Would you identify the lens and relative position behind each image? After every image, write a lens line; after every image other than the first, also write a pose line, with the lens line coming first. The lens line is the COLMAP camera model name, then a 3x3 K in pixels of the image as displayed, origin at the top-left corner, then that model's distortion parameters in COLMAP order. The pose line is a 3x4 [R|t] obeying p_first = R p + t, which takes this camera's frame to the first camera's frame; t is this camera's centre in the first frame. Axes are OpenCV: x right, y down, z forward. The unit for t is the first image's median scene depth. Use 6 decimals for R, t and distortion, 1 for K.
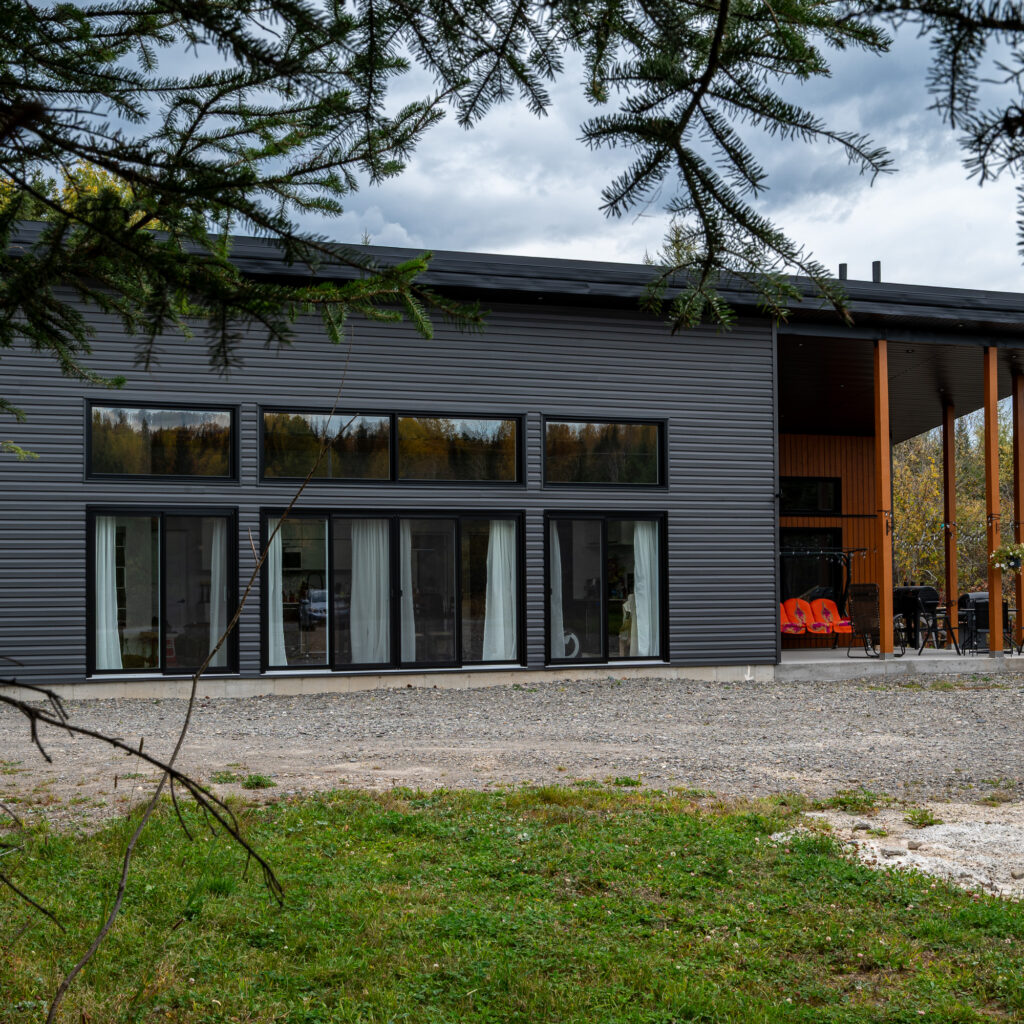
lens RADIAL K [[1663.5, 0, 512.0], [0, 1663.5, 512.0], [0, 0, 1]] dist [-0.001398, -0.000290]
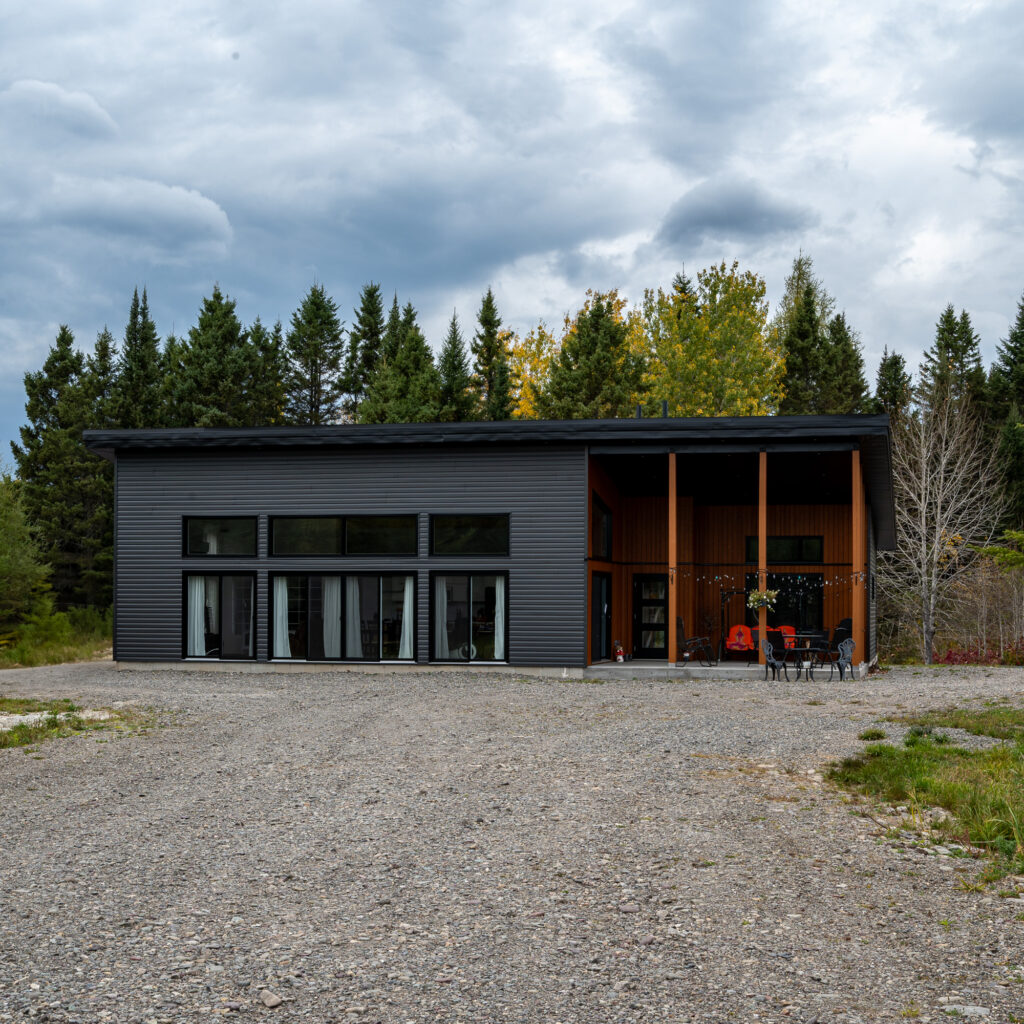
lens RADIAL K [[1663.5, 0, 512.0], [0, 1663.5, 512.0], [0, 0, 1]] dist [-0.001398, -0.000290]
pose [[0.817883, -0.020999, -0.575001, 1.031603], [0.016811, 0.999779, -0.012601, -0.036556], [0.575138, 0.000640, 0.818056, -0.323320]]
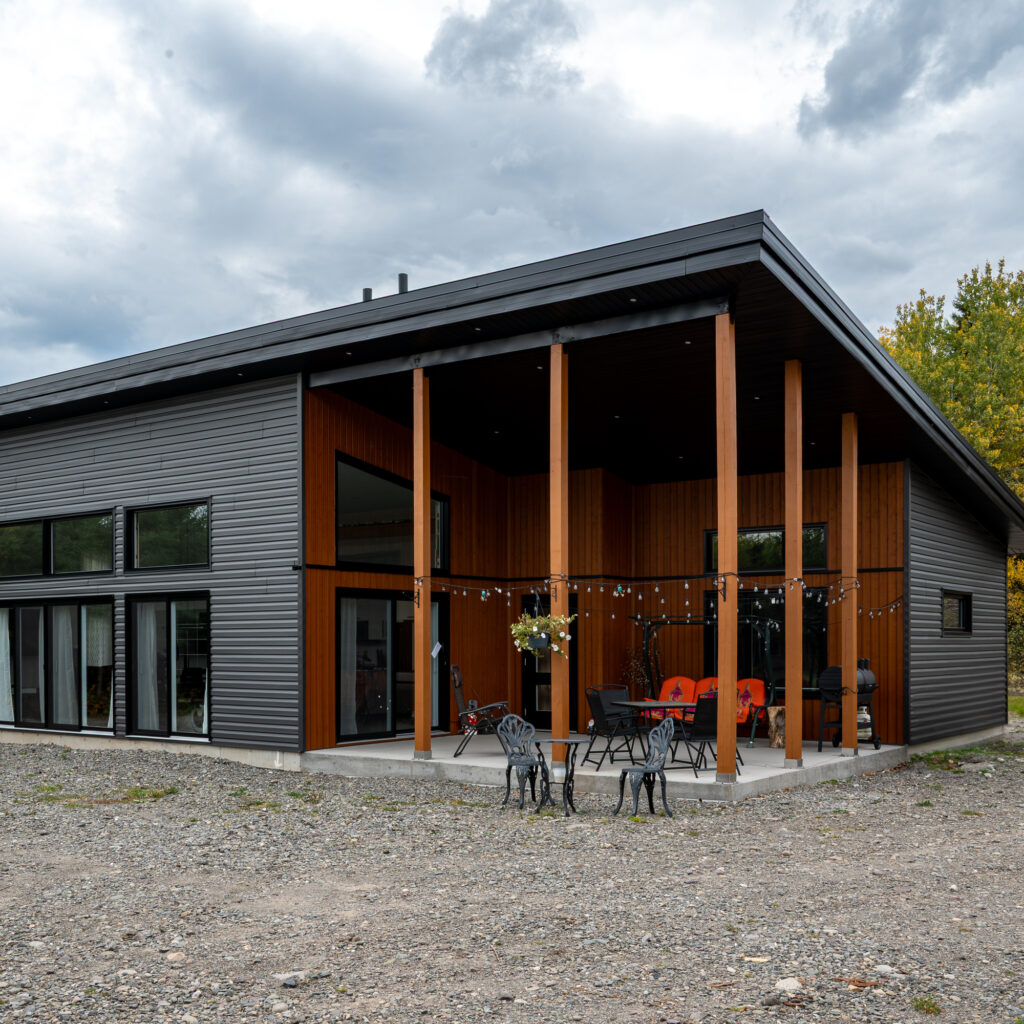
lens RADIAL K [[1159.0, 0, 472.5], [0, 1159.0, 618.6], [0, 0, 1]] dist [0.019501, -0.011884]
pose [[0.521753, -0.010116, -0.853037, 0.774064], [0.040784, 0.999082, 0.013098, 0.013952], [0.852121, -0.041624, 0.521686, 0.772979]]
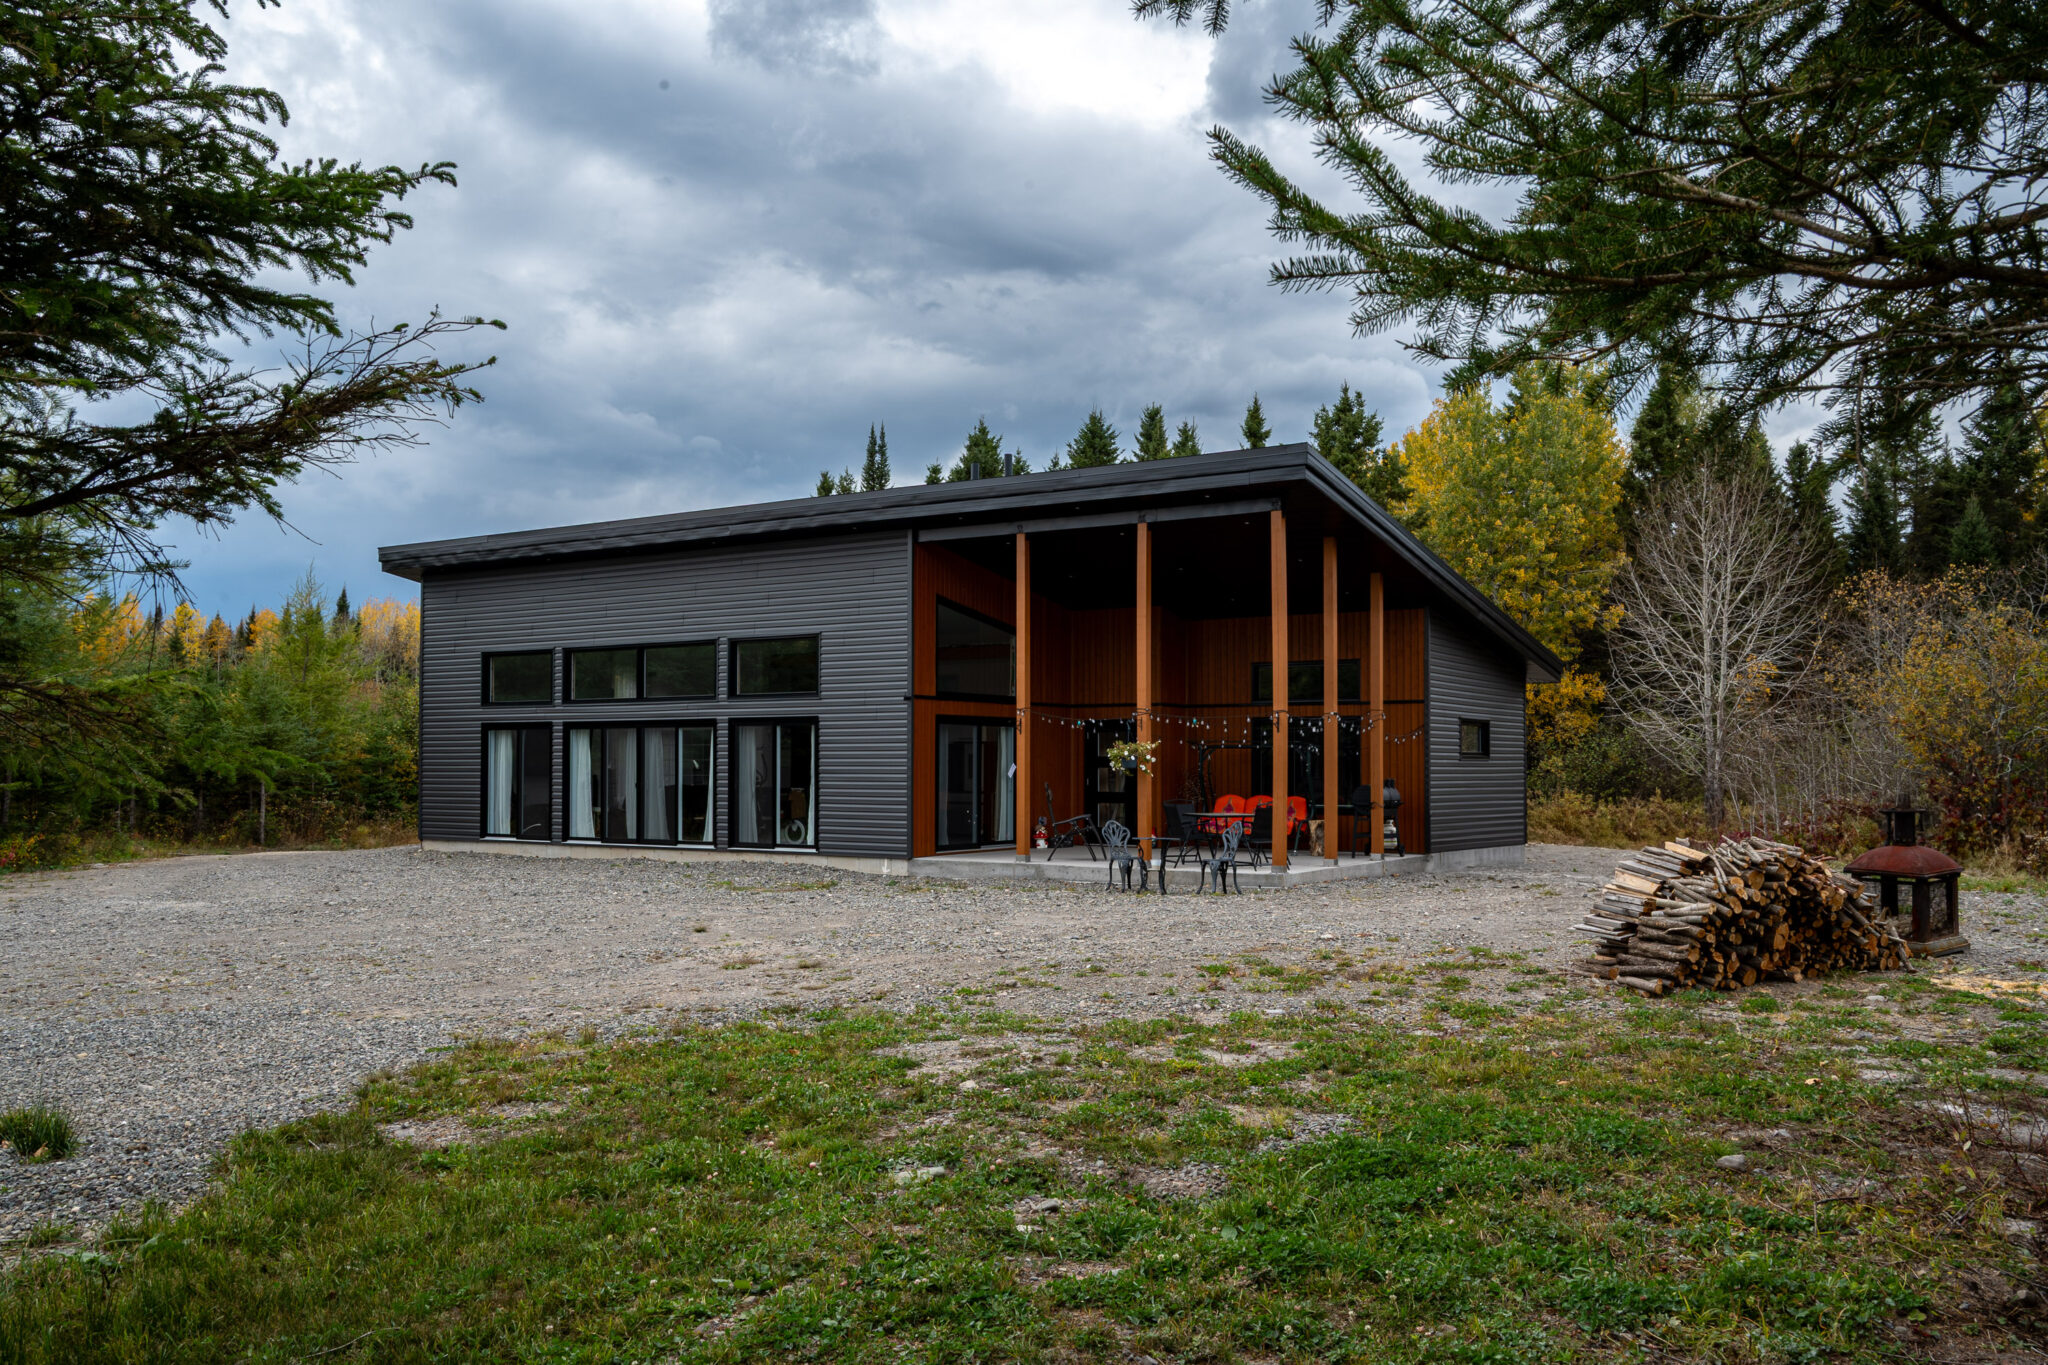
lens RADIAL K [[1571.6, 0, 1024.0], [0, 1571.6, 682.5], [0, 0, 1]] dist [0.003248, 0.004175]
pose [[0.584343, -0.033132, -0.810830, 1.036172], [0.034453, 0.999278, -0.016003, -0.001335], [0.810775, -0.018584, 0.585062, 0.496206]]
